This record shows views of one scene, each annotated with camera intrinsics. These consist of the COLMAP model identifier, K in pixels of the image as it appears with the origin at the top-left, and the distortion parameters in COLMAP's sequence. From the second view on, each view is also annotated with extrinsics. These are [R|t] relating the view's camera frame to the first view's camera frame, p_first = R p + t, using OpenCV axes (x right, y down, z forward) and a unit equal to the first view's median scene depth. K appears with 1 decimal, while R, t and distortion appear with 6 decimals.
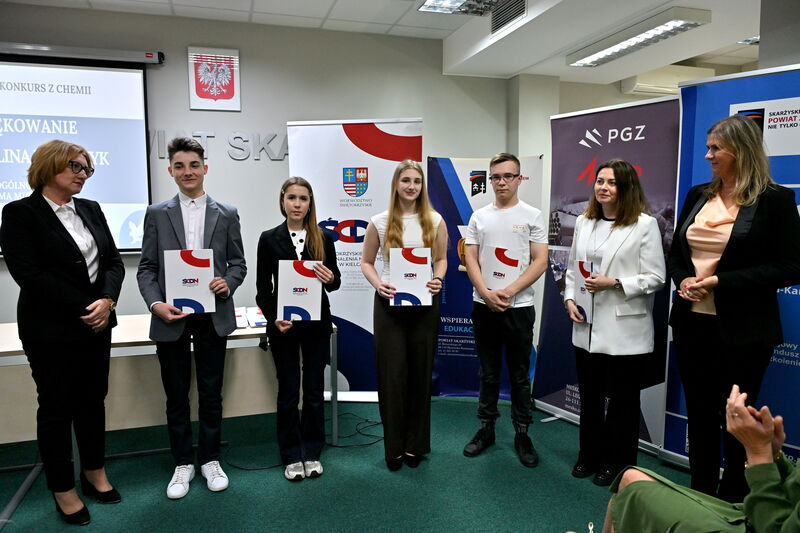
lens RADIAL K [[606.8, 0, 406.2], [0, 606.8, 265.4], [0, 0, 1]] dist [0.016104, 0.002605]
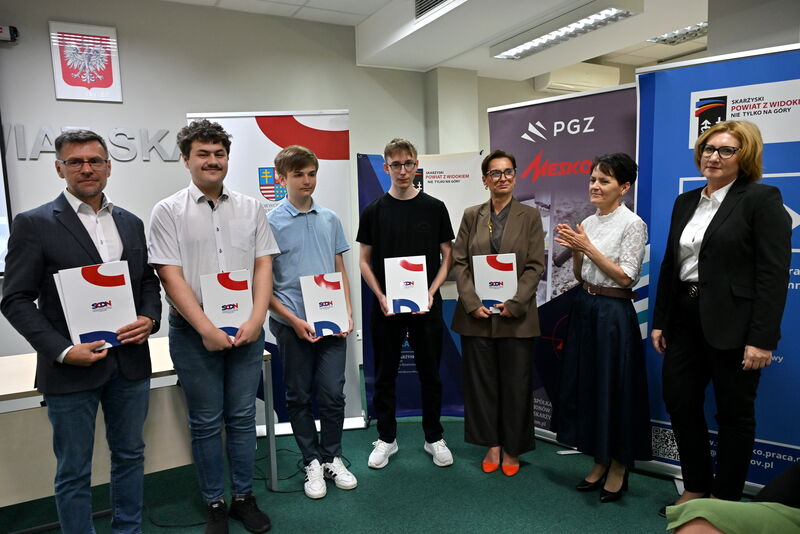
lens RADIAL K [[606.8, 0, 405.0], [0, 606.8, 287.3], [0, 0, 1]] dist [0.016104, 0.002605]
pose [[0.979027, -0.049821, 0.197545, -0.081486], [0.045984, 0.998655, 0.023965, -0.001541], [-0.198473, -0.014379, 0.980001, 0.110863]]
